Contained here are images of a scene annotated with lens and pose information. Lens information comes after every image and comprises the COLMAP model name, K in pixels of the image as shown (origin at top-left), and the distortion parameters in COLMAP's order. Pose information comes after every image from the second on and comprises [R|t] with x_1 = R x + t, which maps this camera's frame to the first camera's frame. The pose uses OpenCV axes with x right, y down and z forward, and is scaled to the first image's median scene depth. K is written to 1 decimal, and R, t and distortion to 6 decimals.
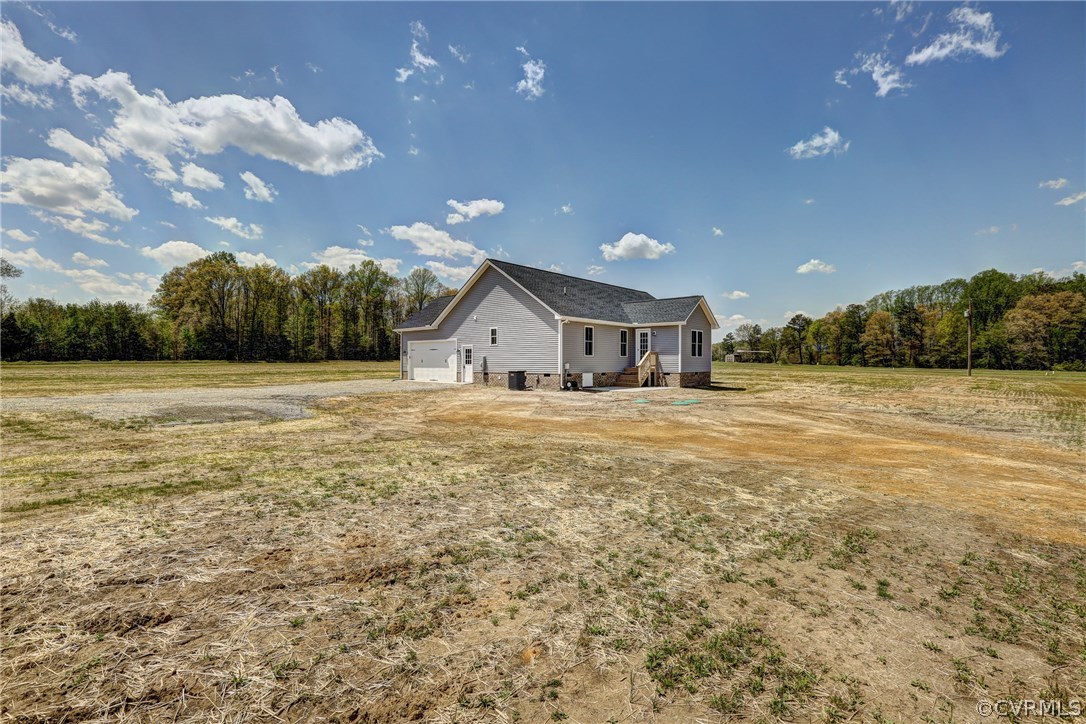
lens RADIAL K [[492.4, 0, 541.0], [0, 492.4, 364.7], [0, 0, 1]] dist [-0.047712, 0.008596]
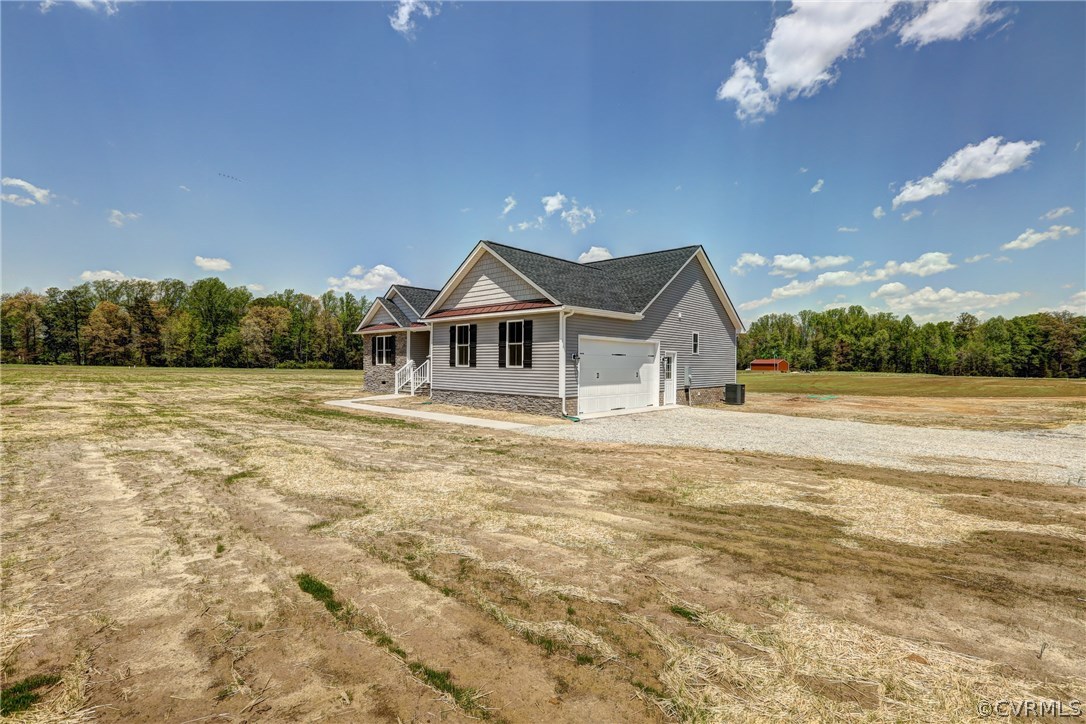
lens RADIAL K [[492.4, 0, 541.0], [0, 492.4, 364.7], [0, 0, 1]] dist [-0.047712, 0.008596]
pose [[0.024339, -0.002768, 0.999700, -0.730605], [-0.004069, 0.999988, 0.002868, -0.018806], [-0.999695, -0.004137, 0.024327, 0.994569]]
